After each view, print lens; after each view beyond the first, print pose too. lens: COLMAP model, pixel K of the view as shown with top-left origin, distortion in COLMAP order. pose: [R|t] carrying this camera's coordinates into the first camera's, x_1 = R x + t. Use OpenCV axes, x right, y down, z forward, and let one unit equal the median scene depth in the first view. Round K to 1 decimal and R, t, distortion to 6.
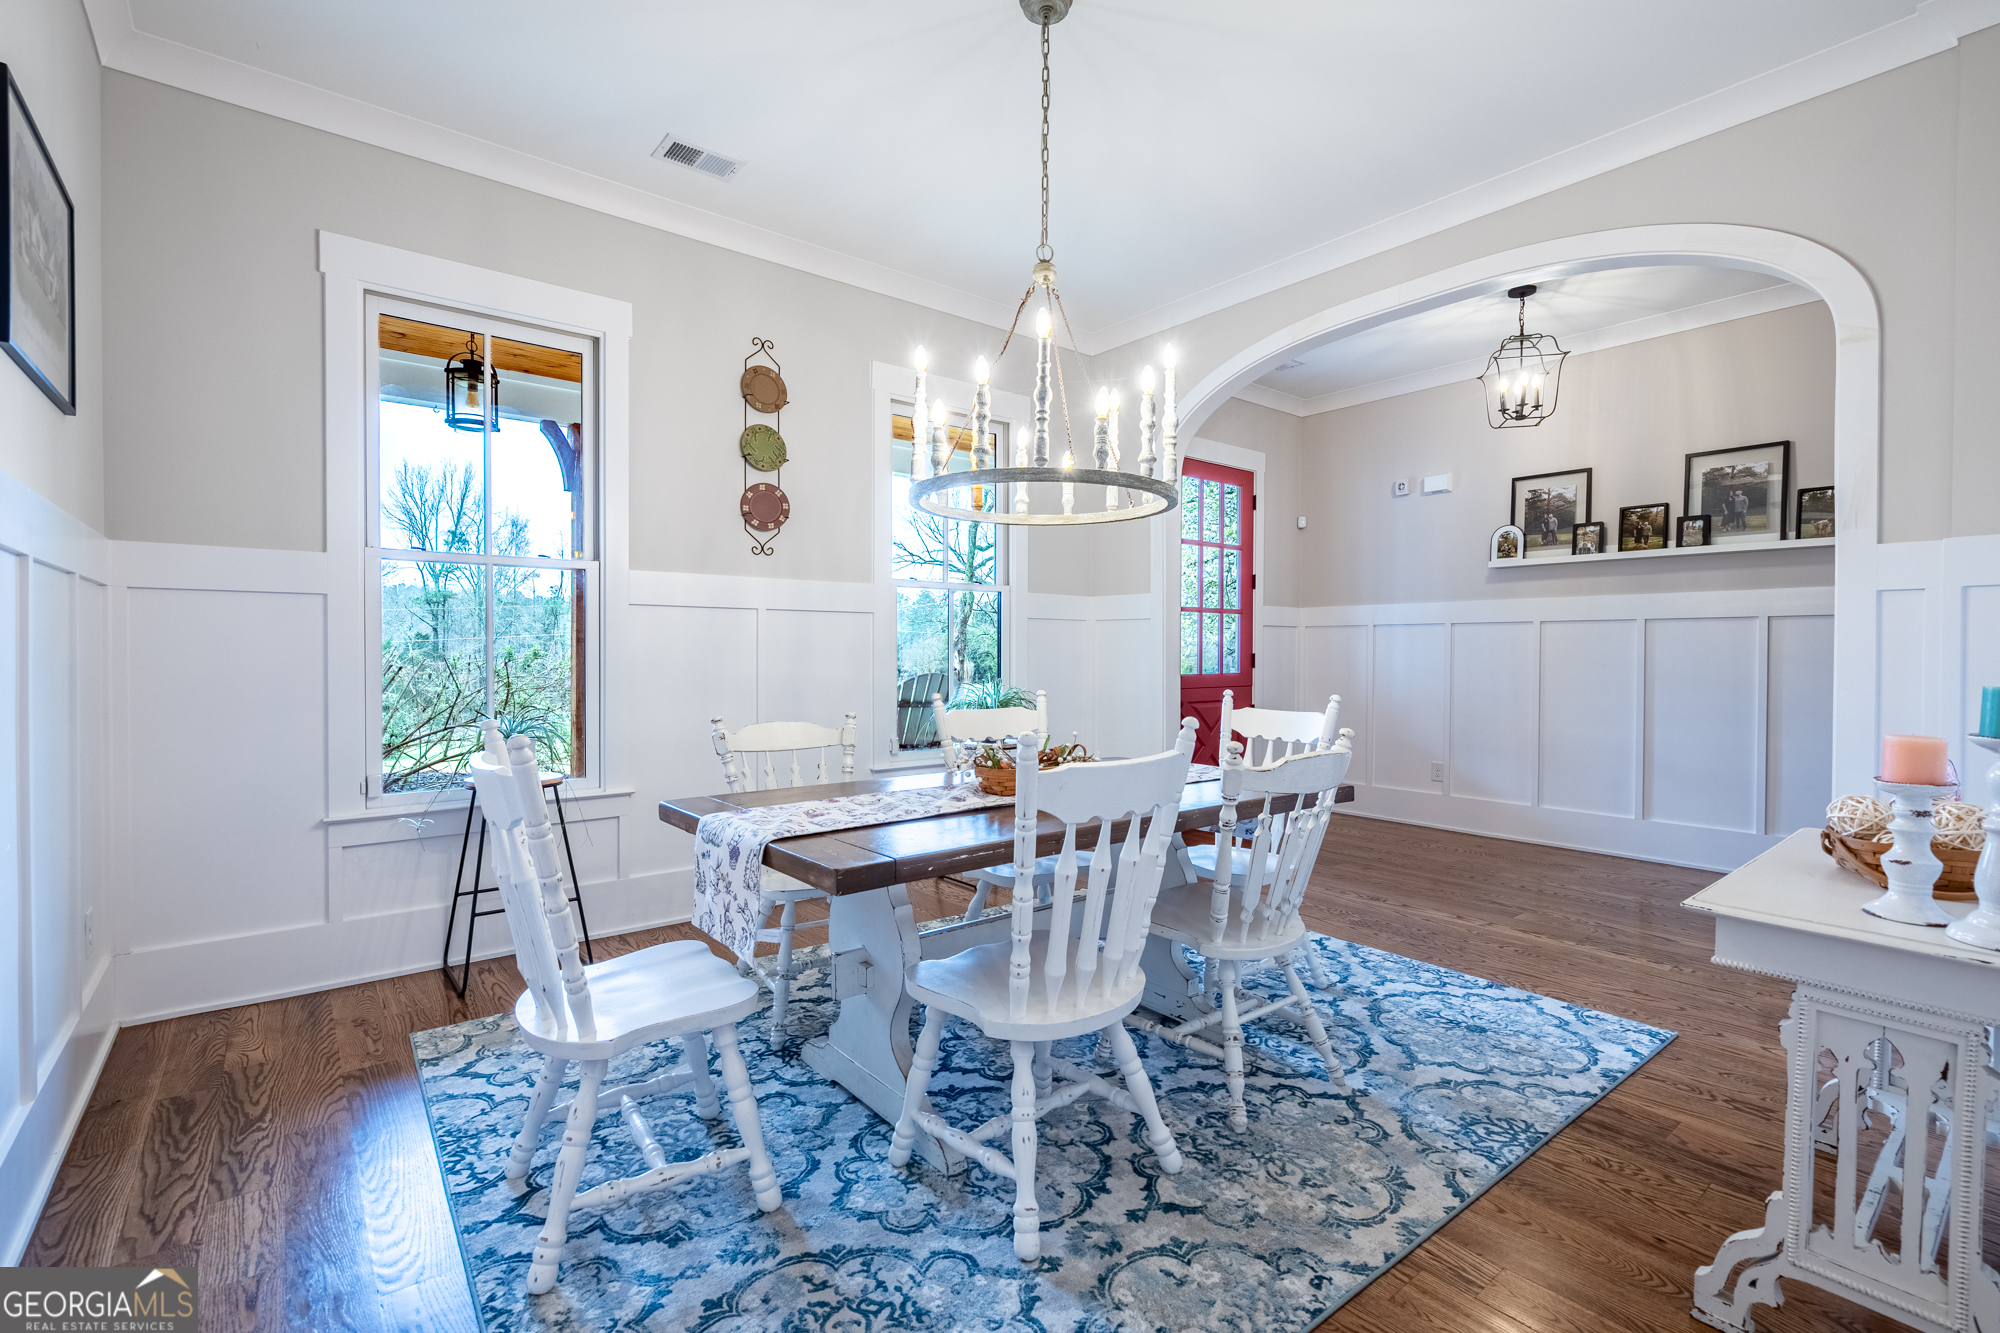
lens RADIAL K [[903.8, 0, 1009.8], [0, 903.8, 655.8], [0, 0, 1]] dist [-0.000895, 0.000478]
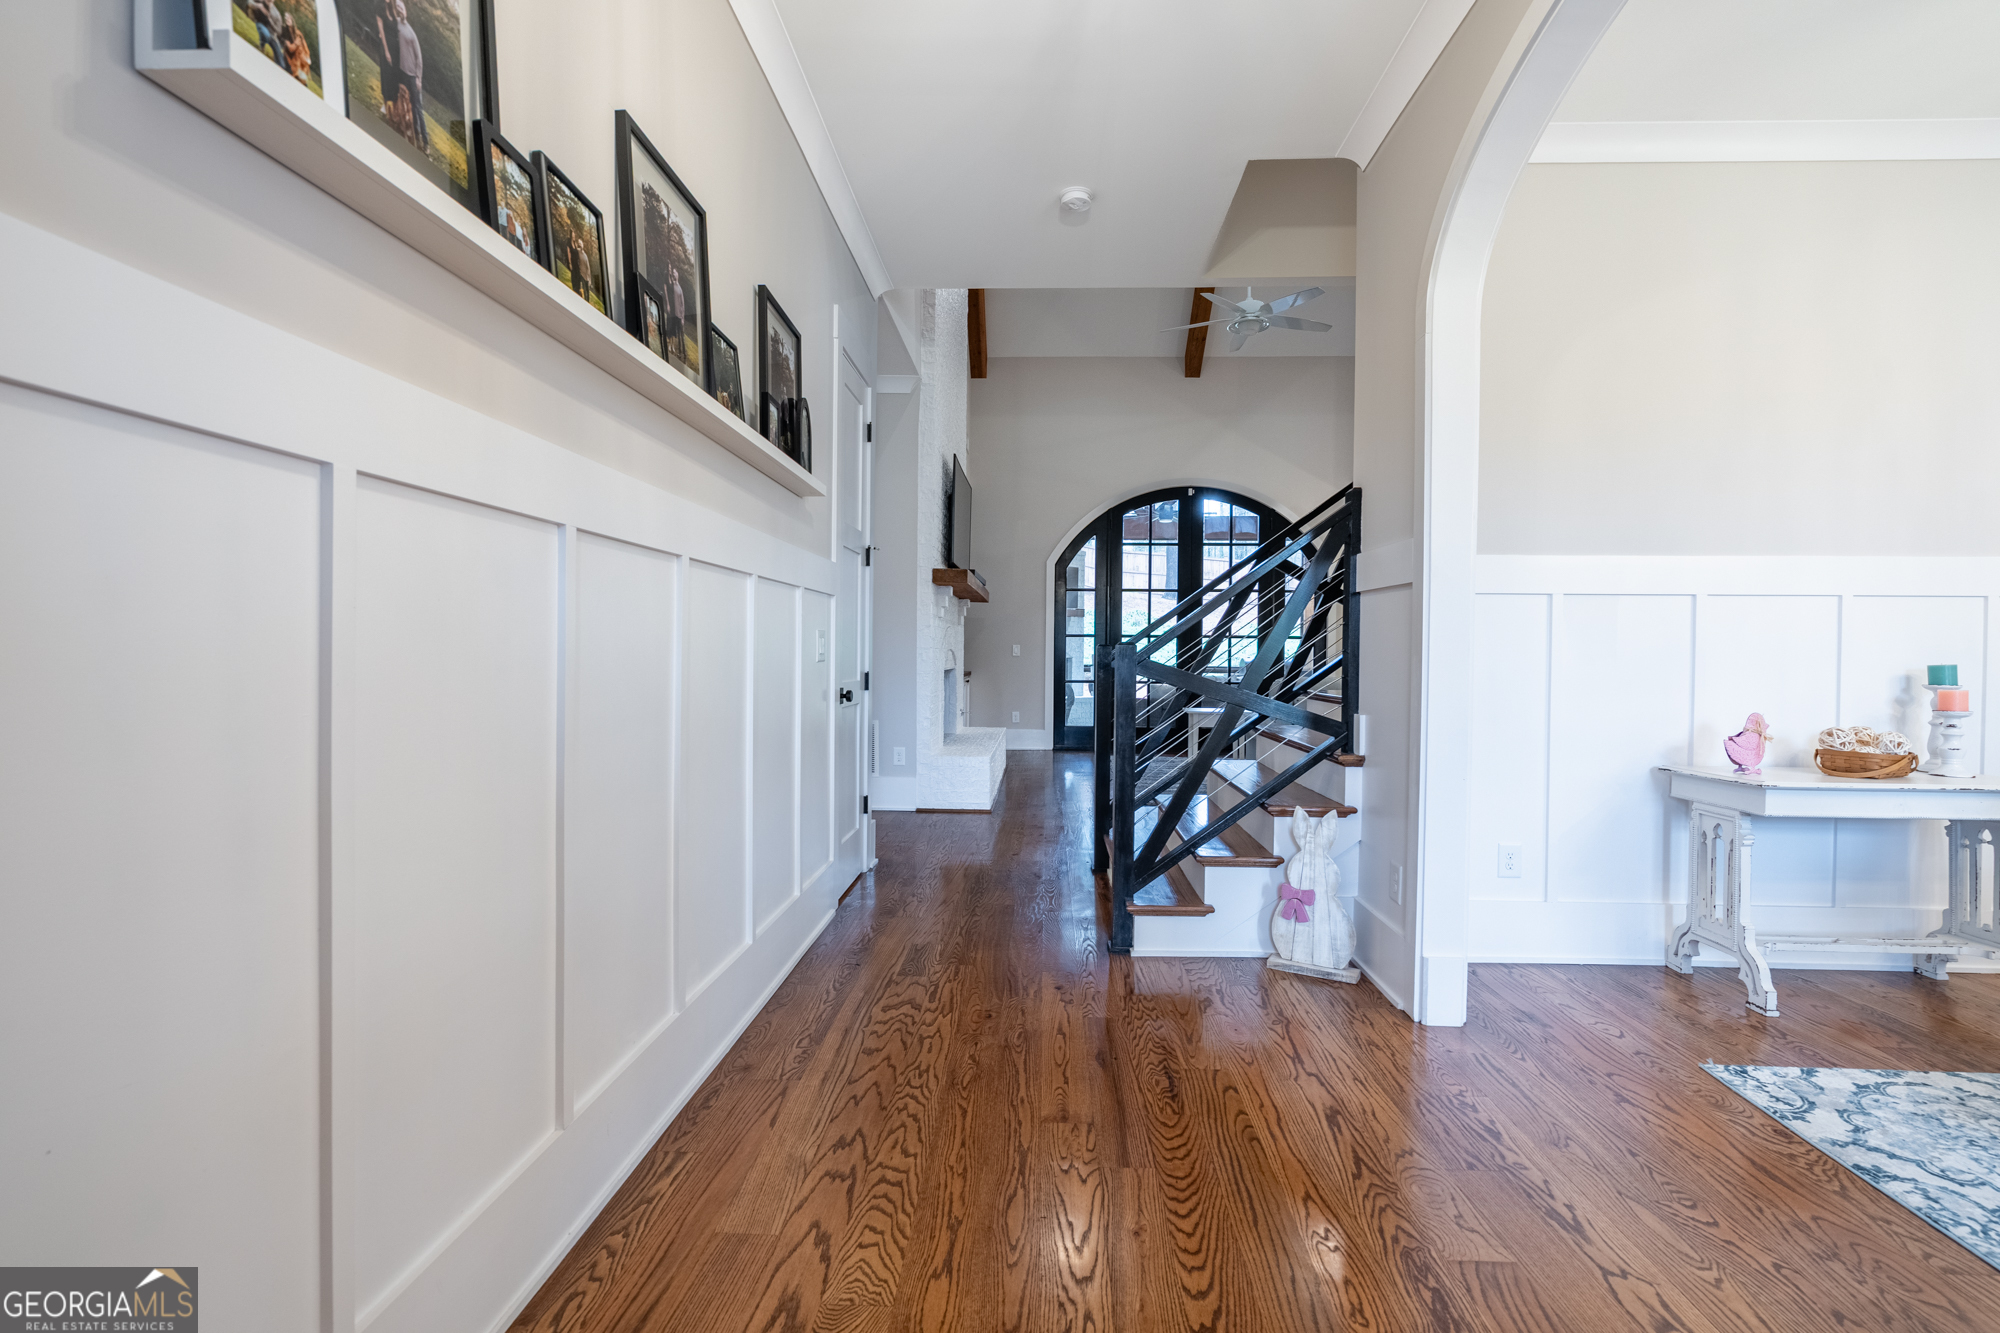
lens RADIAL K [[903.8, 0, 1009.8], [0, 903.8, 655.8], [0, 0, 1]] dist [-0.000895, 0.000478]
pose [[-0.750896, -0.014773, 0.660255, 0.375799], [-0.010382, 0.999890, 0.010565, 0.002341], [-0.660338, 0.001078, -0.750967, 1.207928]]
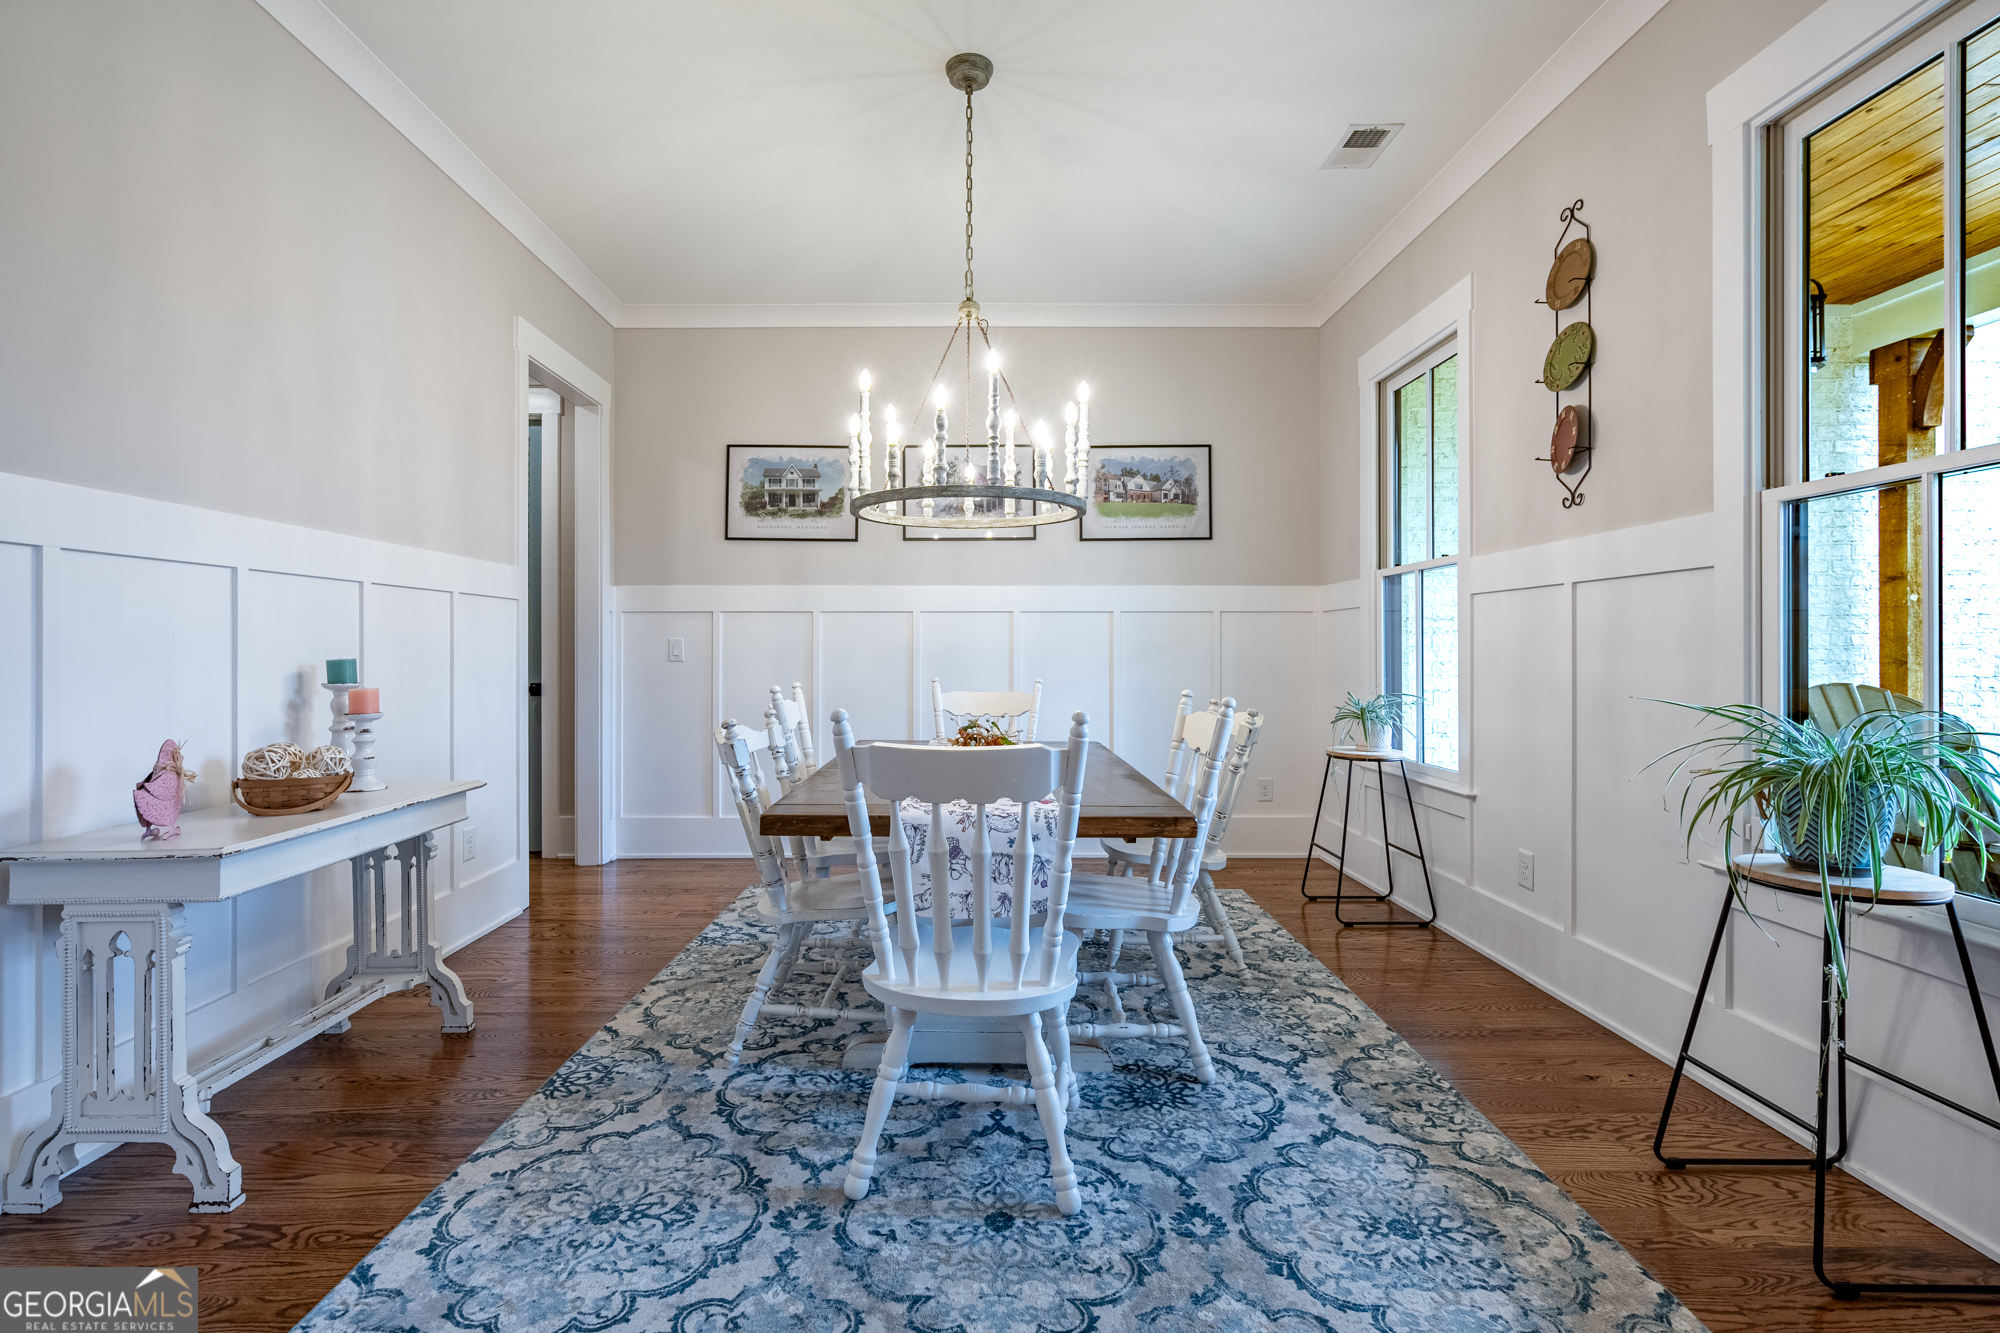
lens RADIAL K [[922.3, 0, 979.4], [0, 922.3, 650.4], [0, 0, 1]] dist [0.000190, -0.000580]
pose [[-0.630608, -0.003491, -0.776094, 0.492486], [-0.003430, 0.999993, -0.001711, 0.003102], [0.776094, 0.001583, -0.630616, 0.928054]]
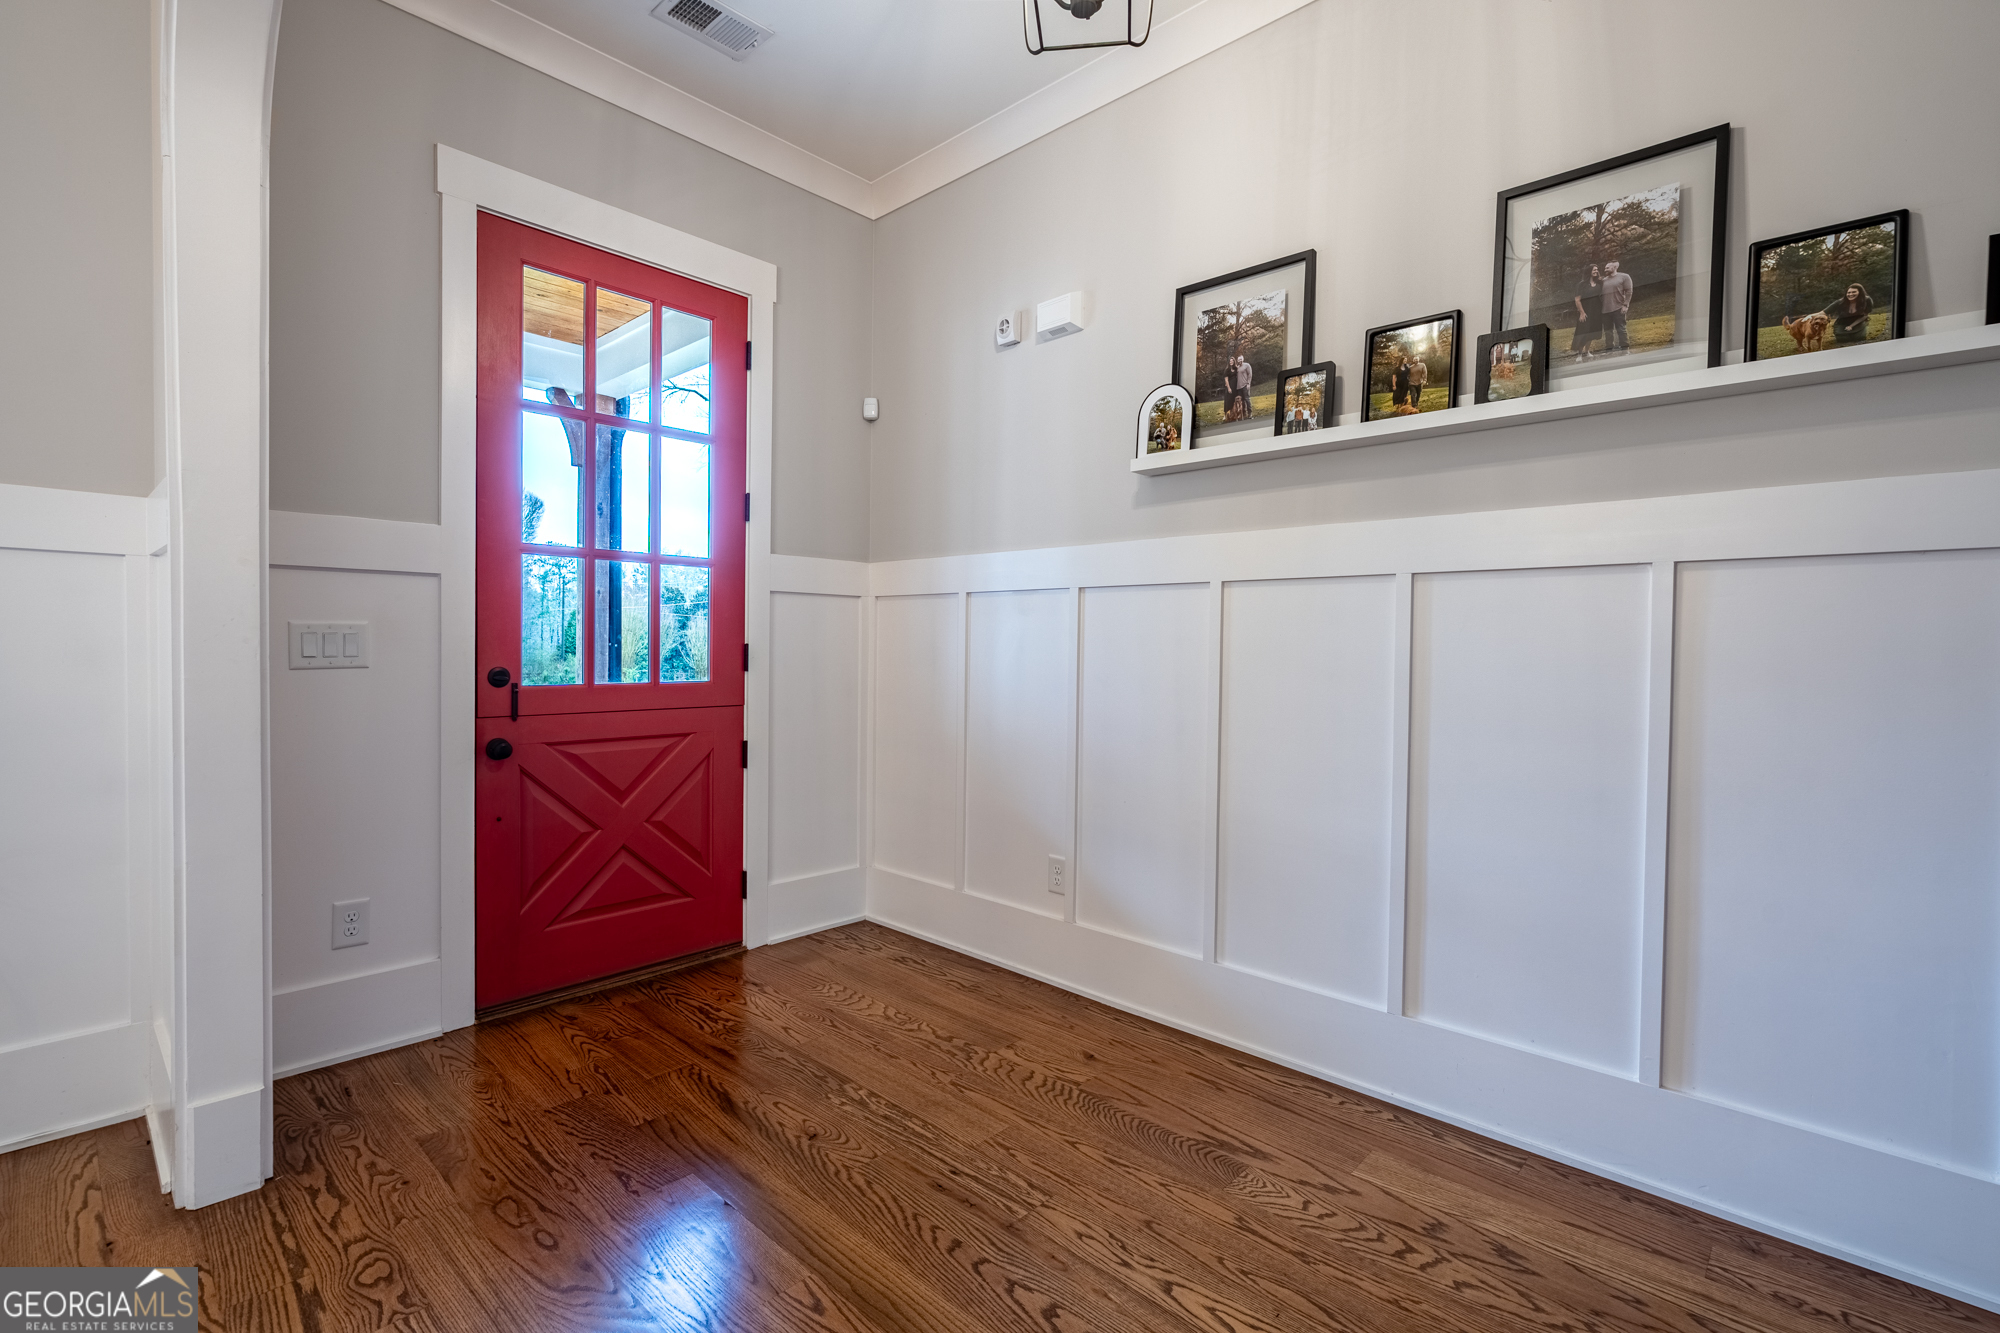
lens RADIAL K [[903.8, 0, 1009.8], [0, 903.8, 655.8], [0, 0, 1]] dist [-0.000895, 0.000478]
pose [[0.991179, 0.006992, 0.132349, 0.468404], [-0.008066, 0.999939, 0.007581, -0.001131], [-0.132288, -0.008582, 0.991174, 0.610222]]
